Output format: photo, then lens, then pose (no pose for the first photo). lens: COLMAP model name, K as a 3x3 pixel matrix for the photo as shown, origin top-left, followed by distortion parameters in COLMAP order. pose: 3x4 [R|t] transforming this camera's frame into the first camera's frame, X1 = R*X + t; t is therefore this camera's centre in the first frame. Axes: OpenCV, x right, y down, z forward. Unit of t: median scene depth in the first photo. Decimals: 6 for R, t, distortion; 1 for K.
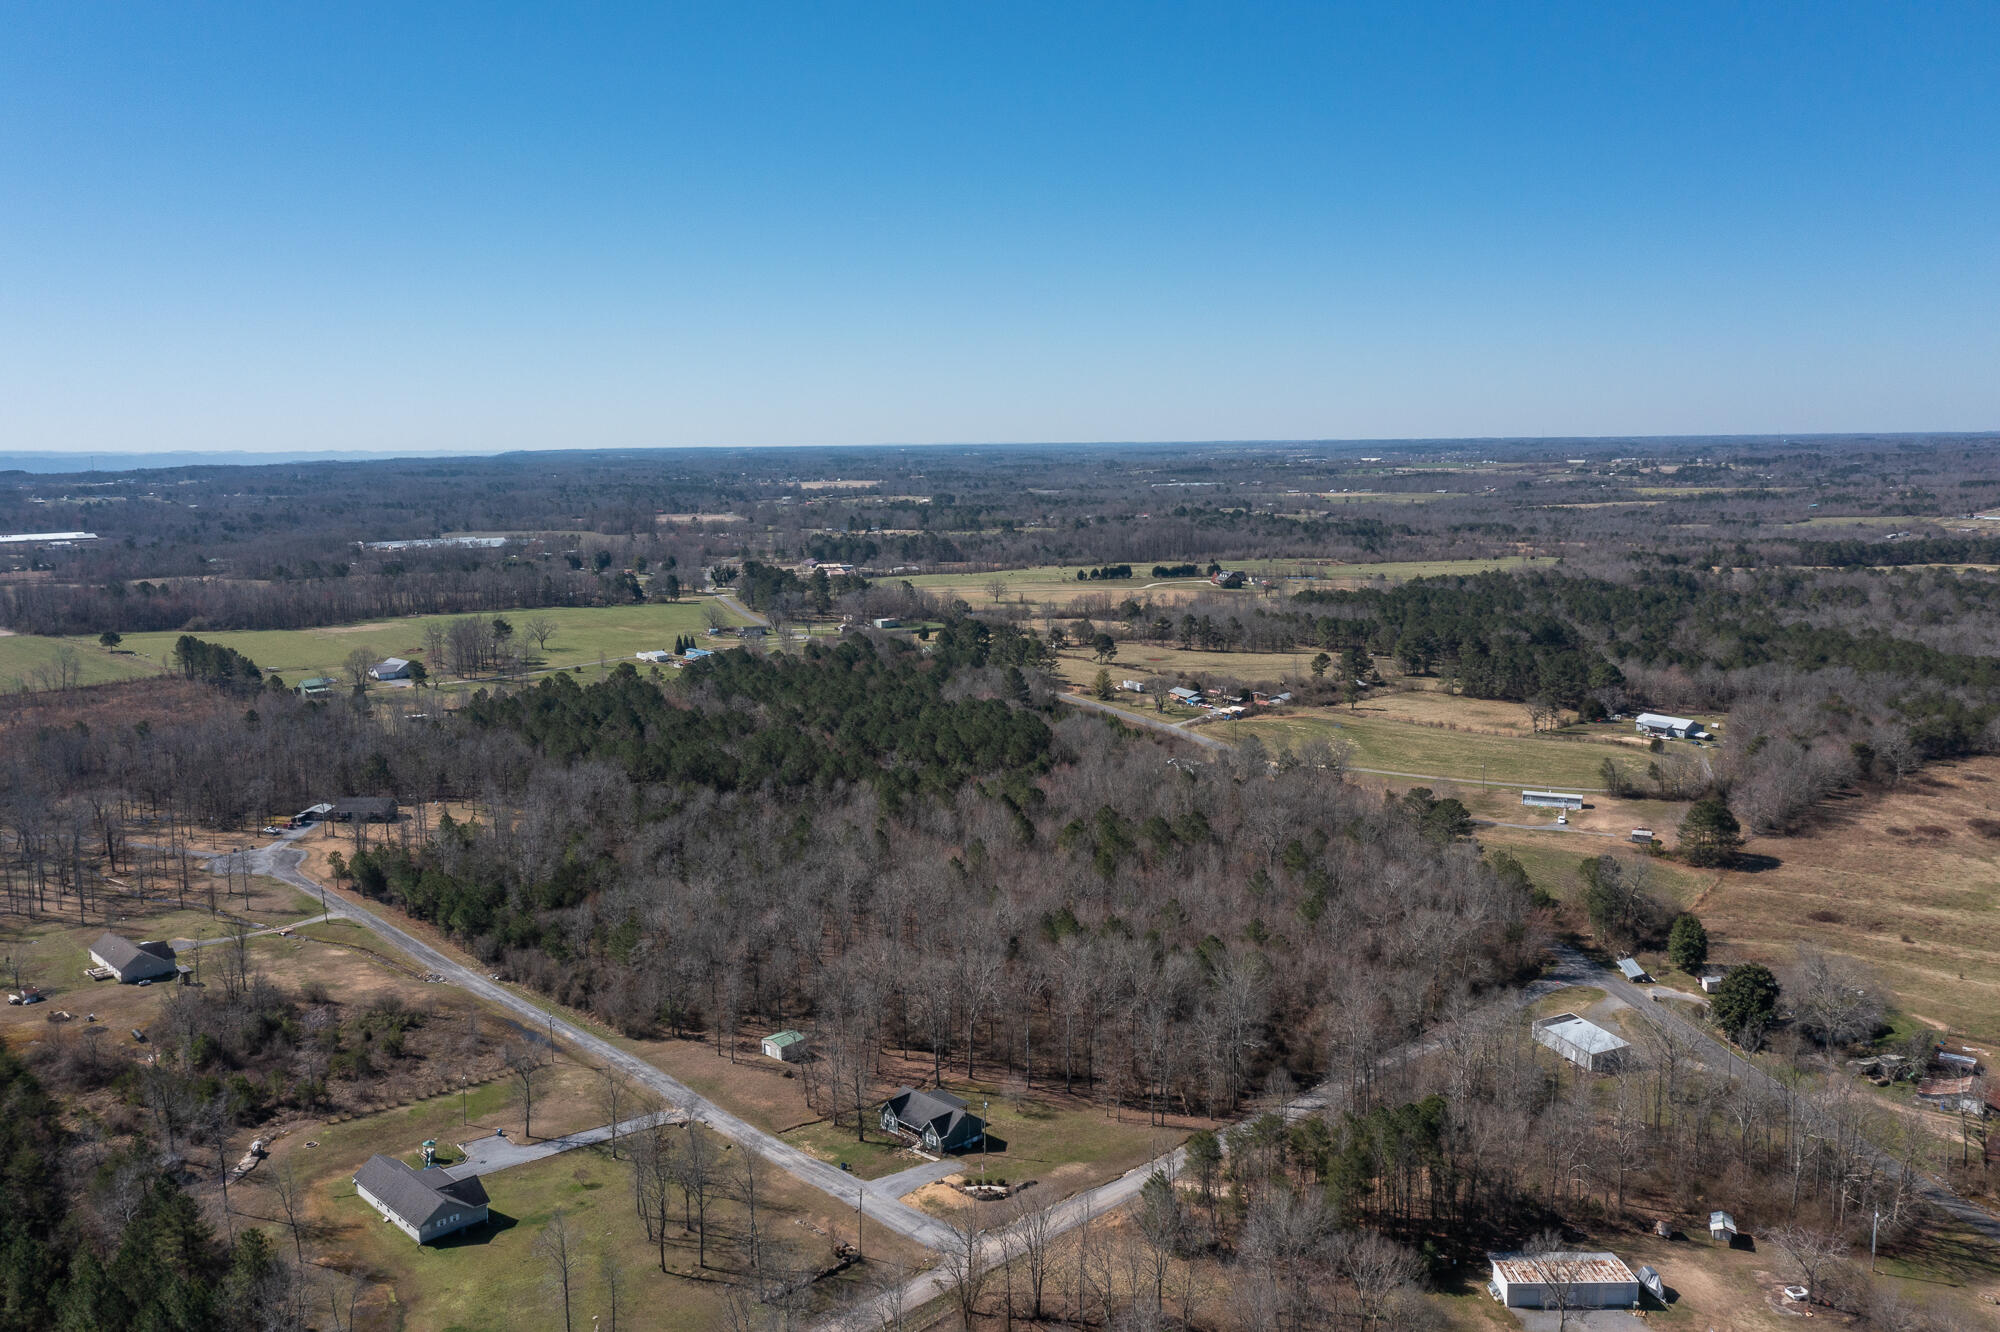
lens RADIAL K [[1617.8, 0, 1000.0], [0, 1617.8, 666.0], [0, 0, 1]] dist [0.001448, 0.010776]
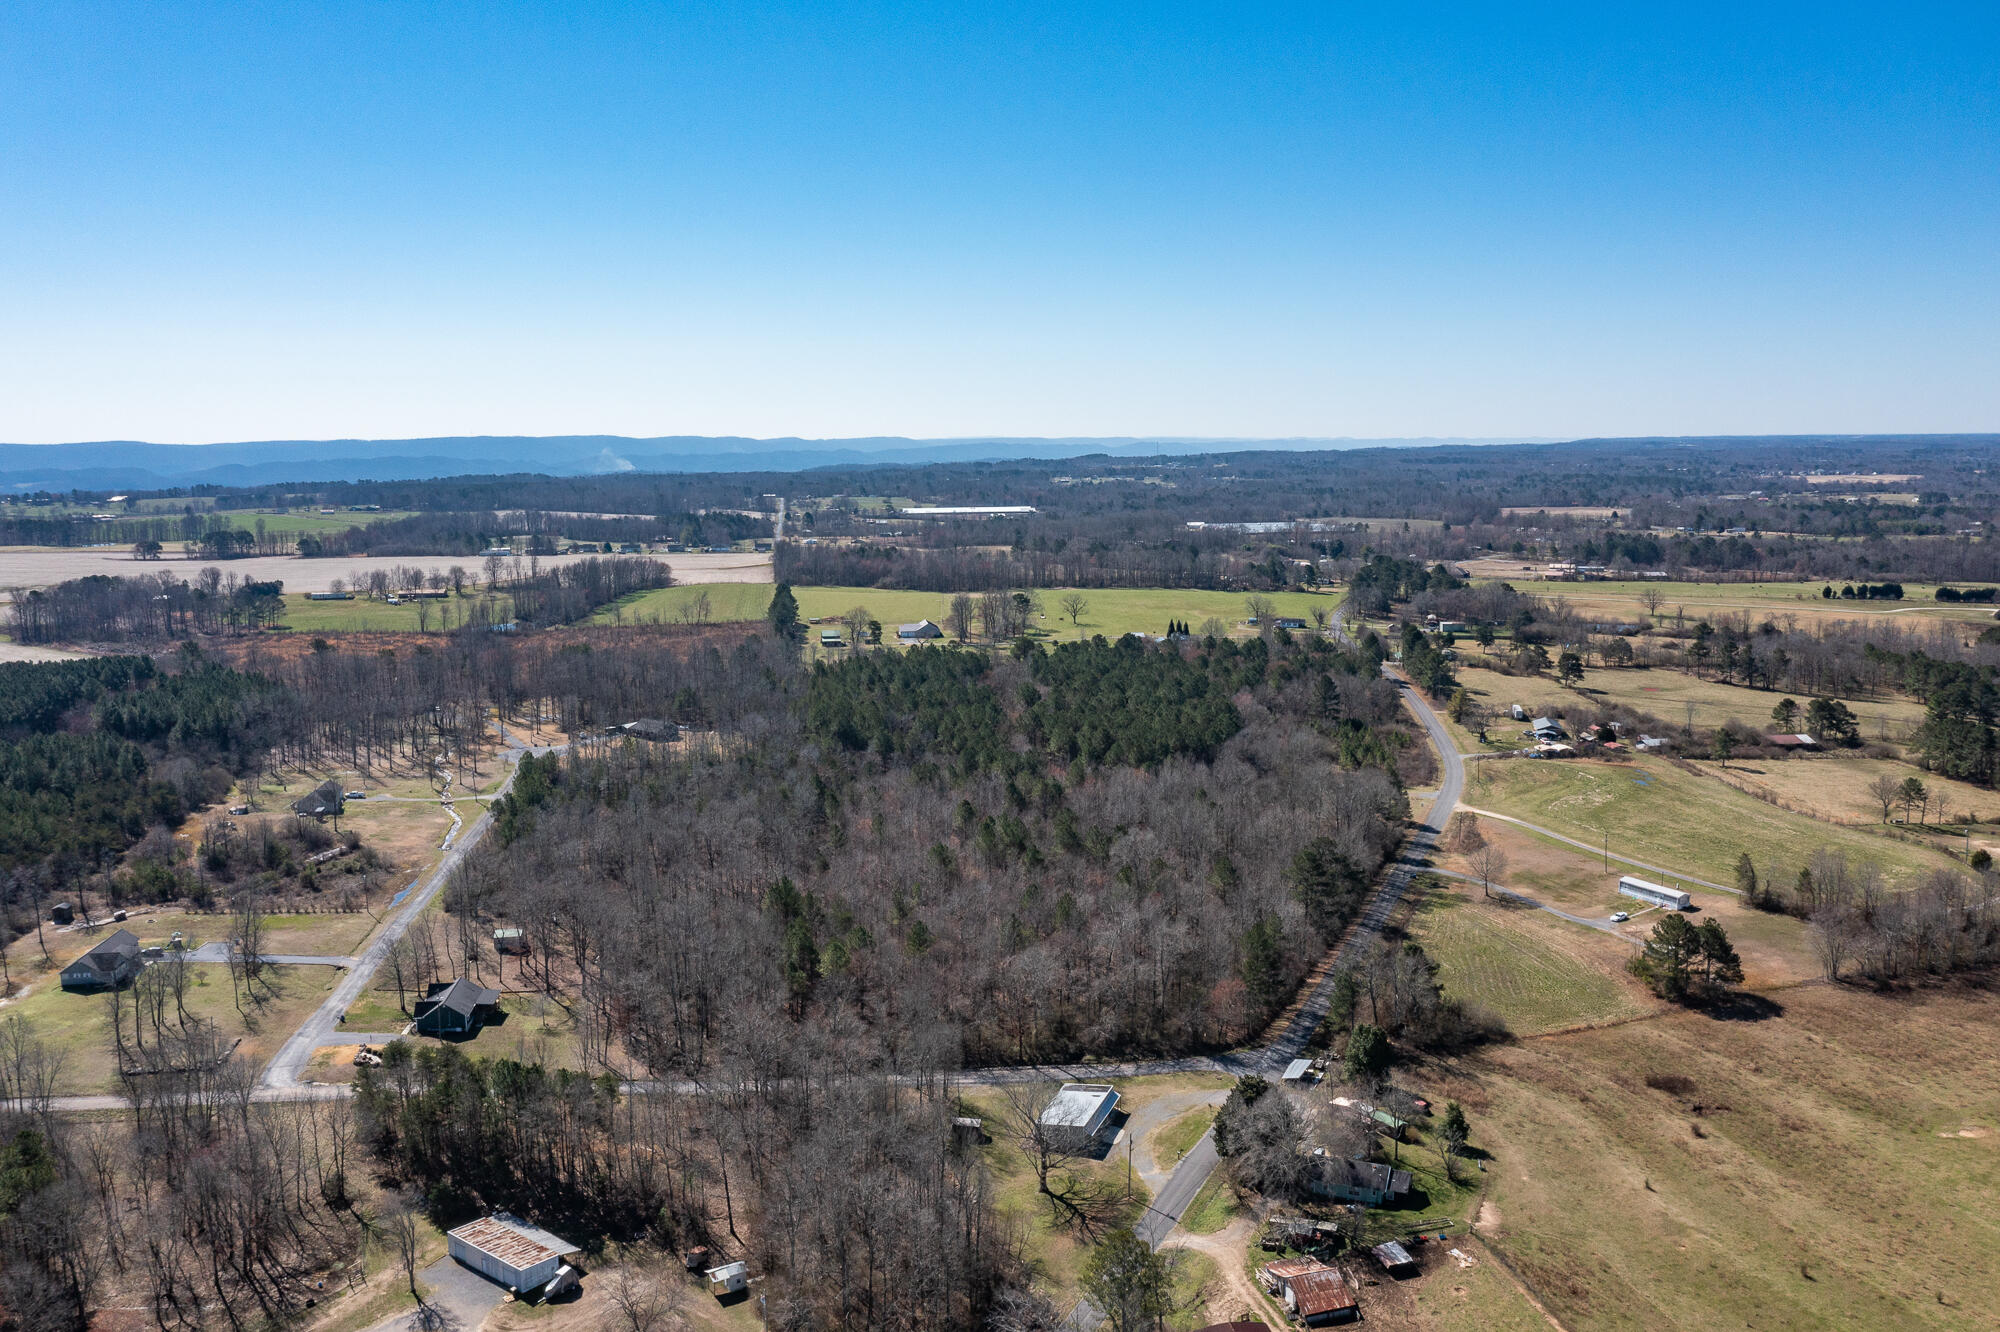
lens RADIAL K [[1617.8, 0, 1000.0], [0, 1617.8, 666.0], [0, 0, 1]] dist [0.001448, 0.010776]
pose [[0.776764, 0.091638, -0.623089, 0.239126], [-0.086372, 0.995510, 0.038736, -0.013114], [0.623841, 0.023729, 0.781191, 0.072612]]
